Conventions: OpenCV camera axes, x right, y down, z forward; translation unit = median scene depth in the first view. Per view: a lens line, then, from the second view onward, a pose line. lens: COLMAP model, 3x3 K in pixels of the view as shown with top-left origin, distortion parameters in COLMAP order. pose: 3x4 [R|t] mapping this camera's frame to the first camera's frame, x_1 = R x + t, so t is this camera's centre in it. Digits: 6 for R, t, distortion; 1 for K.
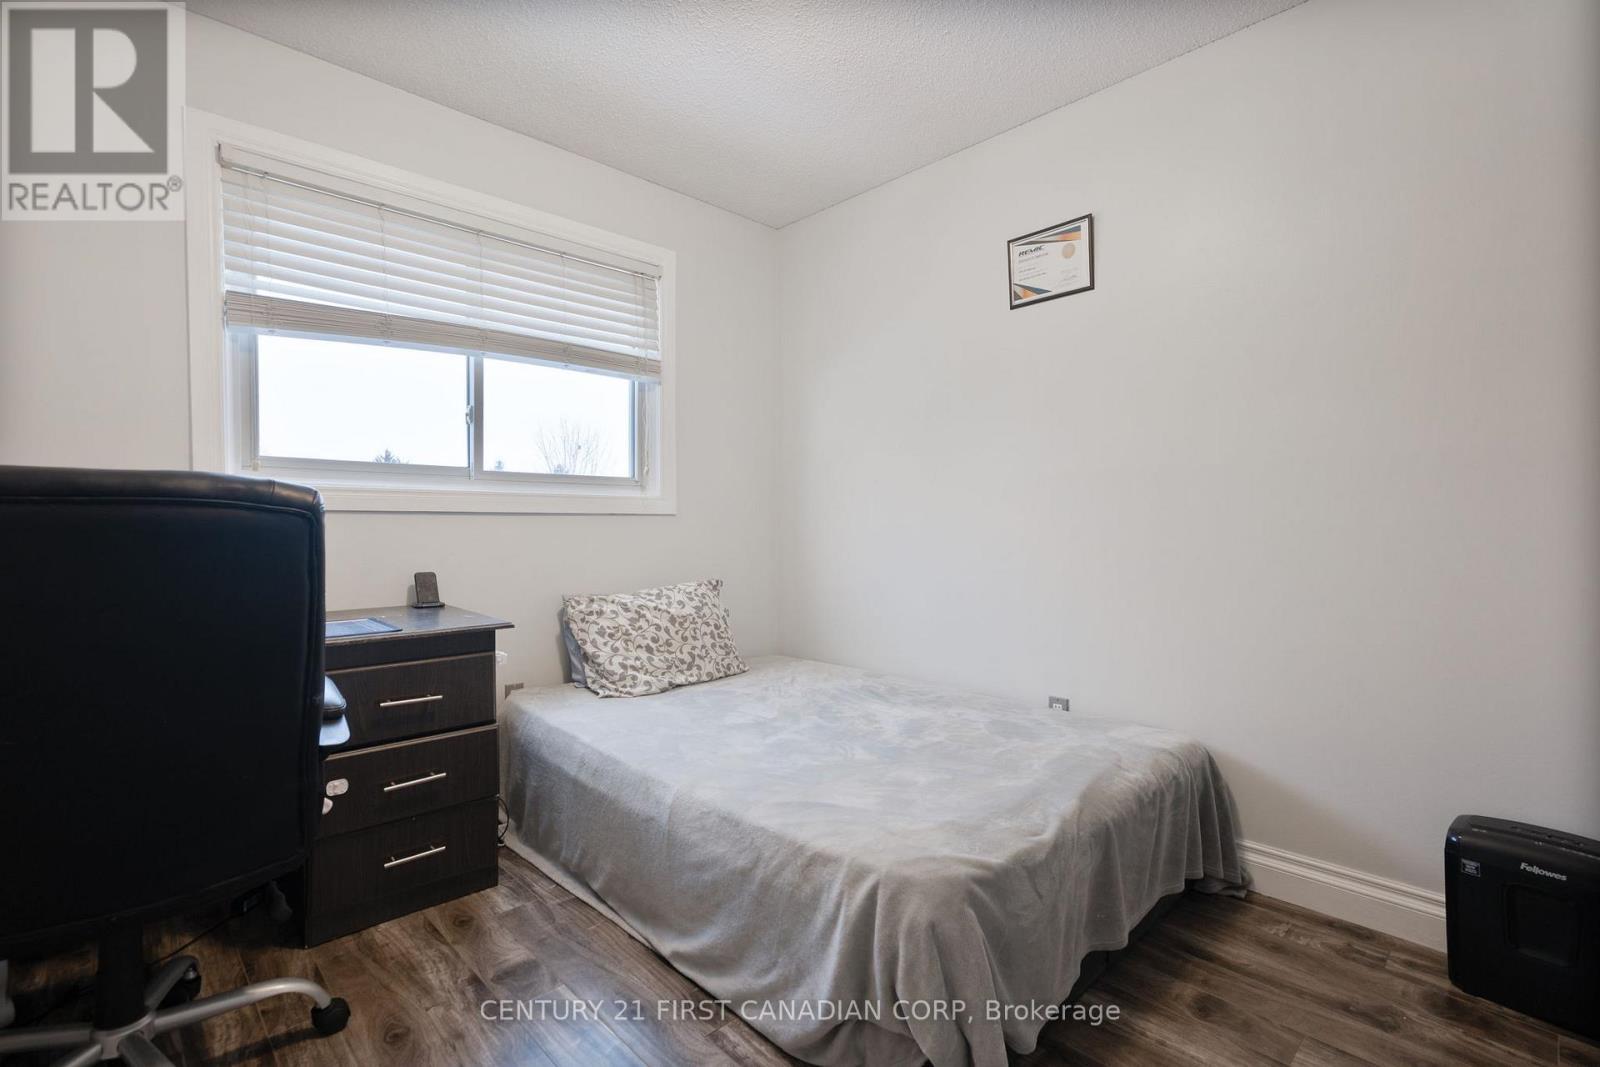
lens RADIAL K [[735.4, 0, 795.3], [0, 735.4, 540.3], [0, 0, 1]] dist [-0.000798, 0.000410]
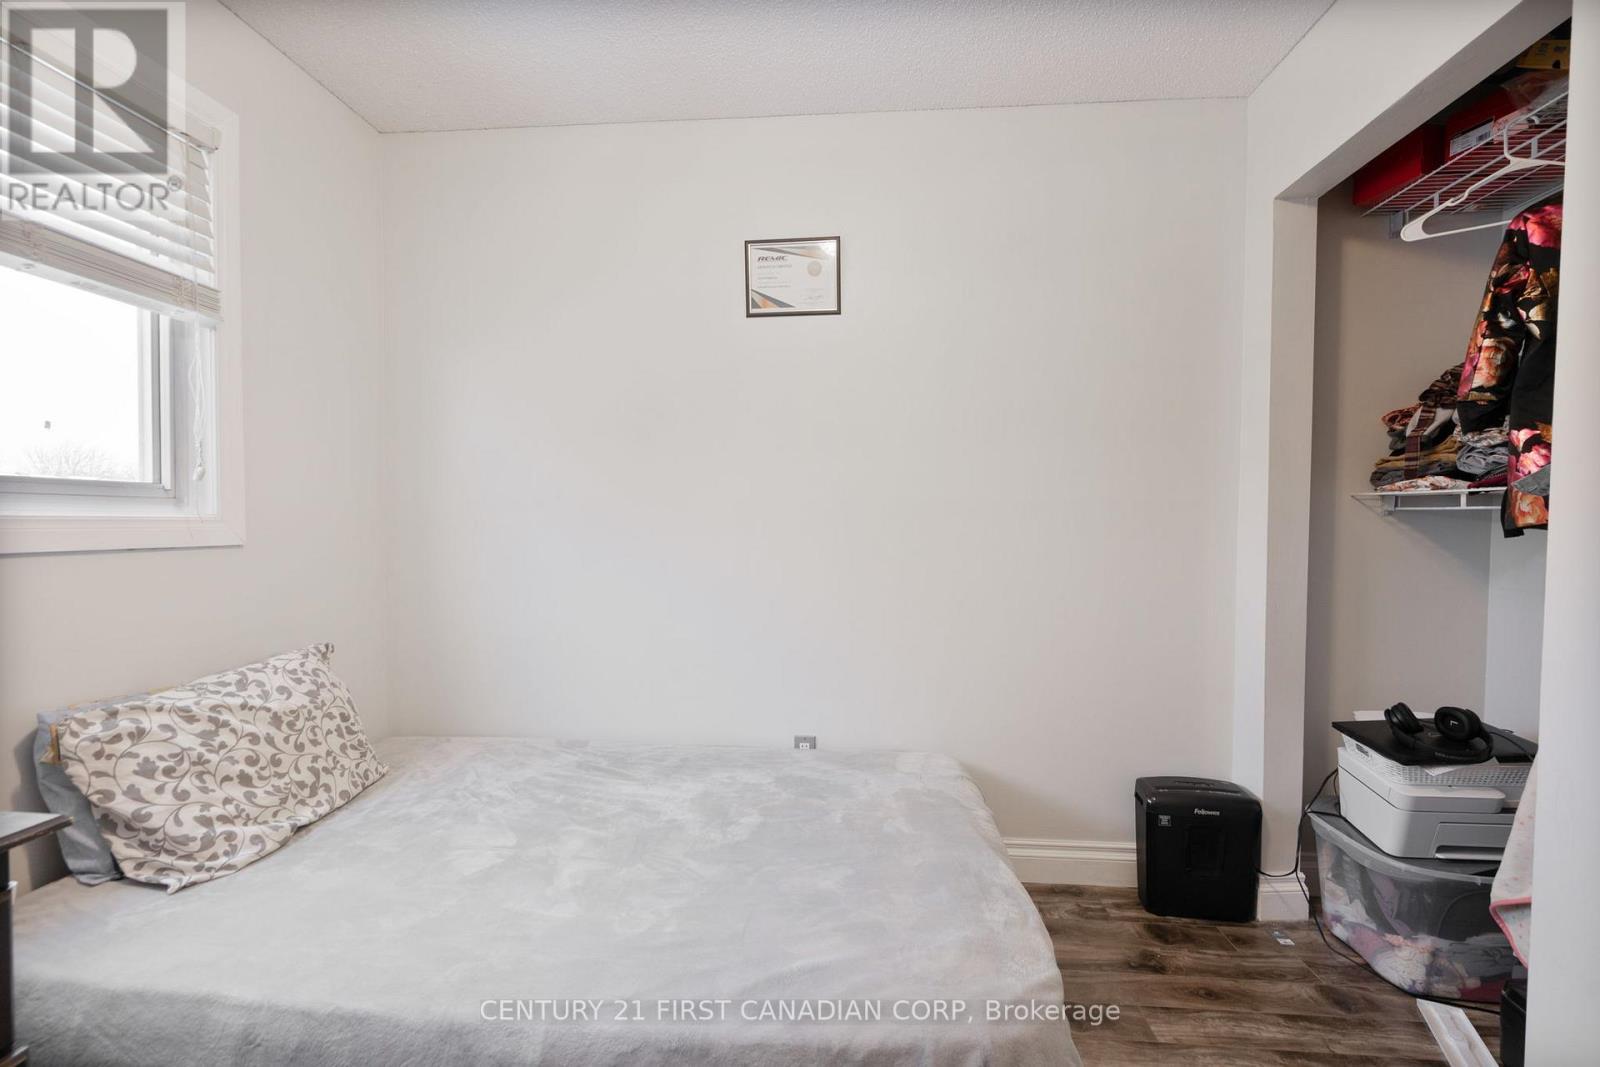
lens RADIAL K [[742.8, 0, 798.6], [0, 742.8, 541.1], [0, 0, 1]] dist [-0.002798, 0.000559]
pose [[0.748208, -0.016064, 0.663270, -0.258725], [0.011701, 0.999871, 0.011017, -0.044728], [-0.663361, -0.000482, 0.748299, 0.259059]]
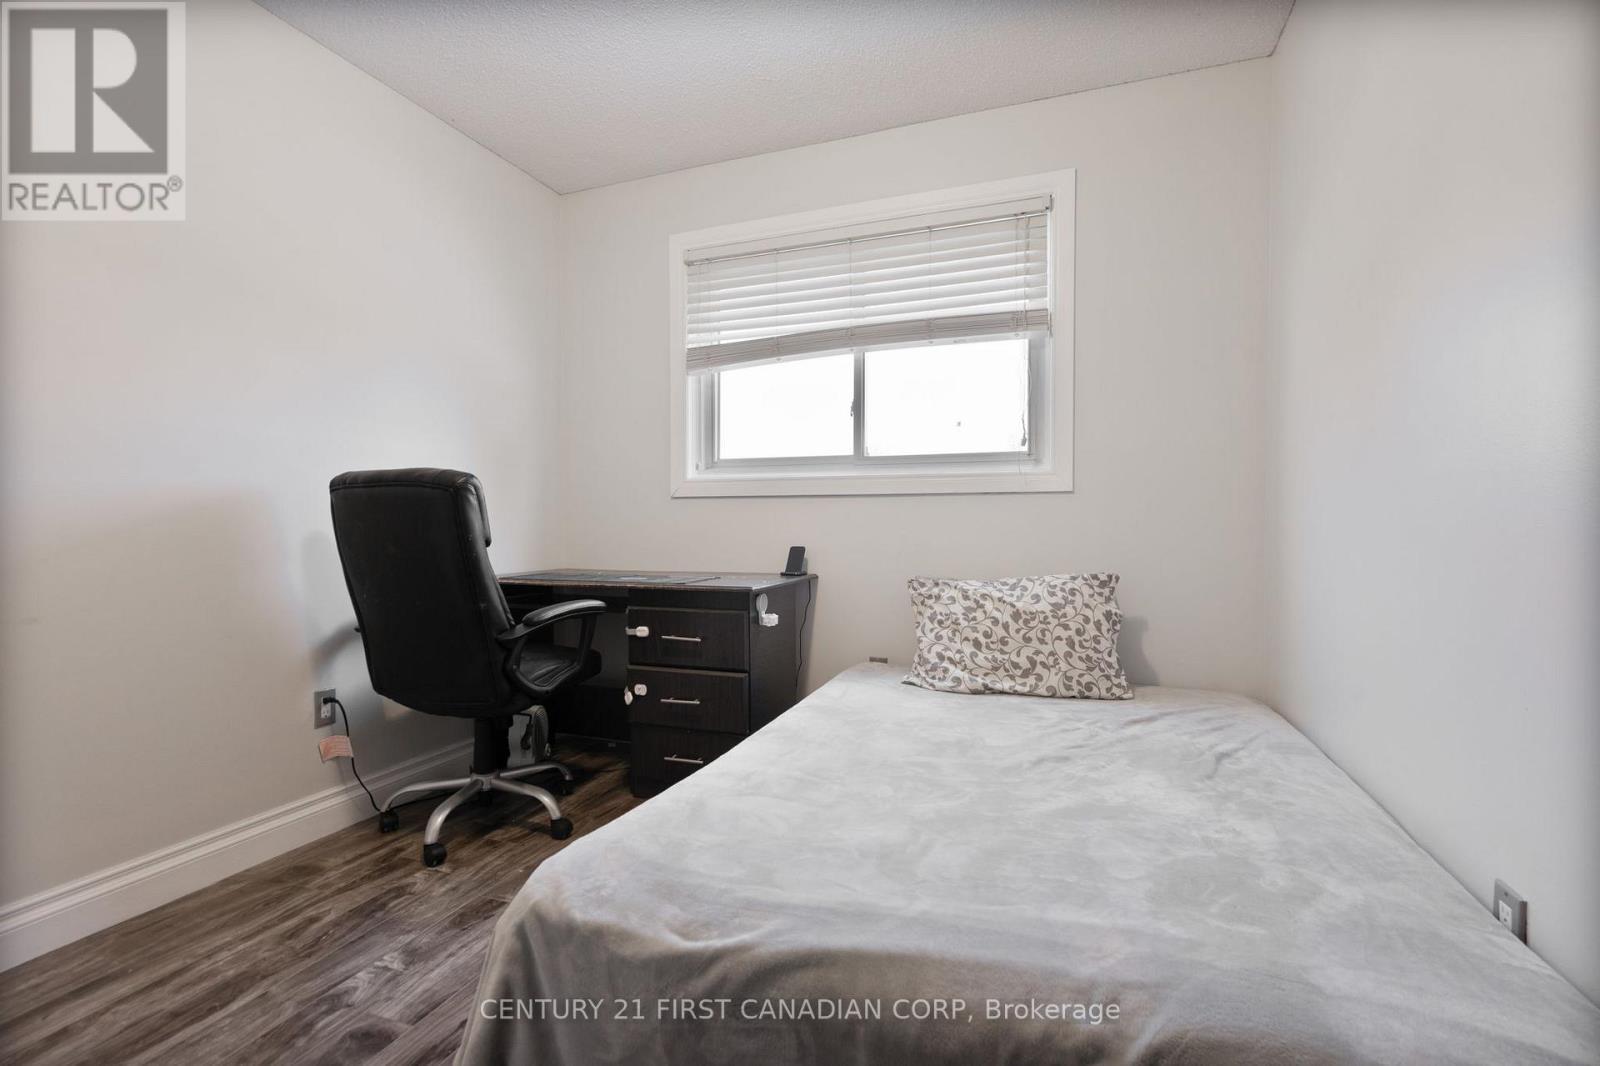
lens RADIAL K [[748.6, 0, 798.7], [0, 748.6, 537.7], [0, 0, 1]] dist [0.001713, 0.000753]
pose [[0.437100, 0.016032, -0.899270, 0.514995], [-0.016572, 0.999815, 0.009769, 0.015486], [0.899260, 0.010633, 0.437285, 0.414616]]
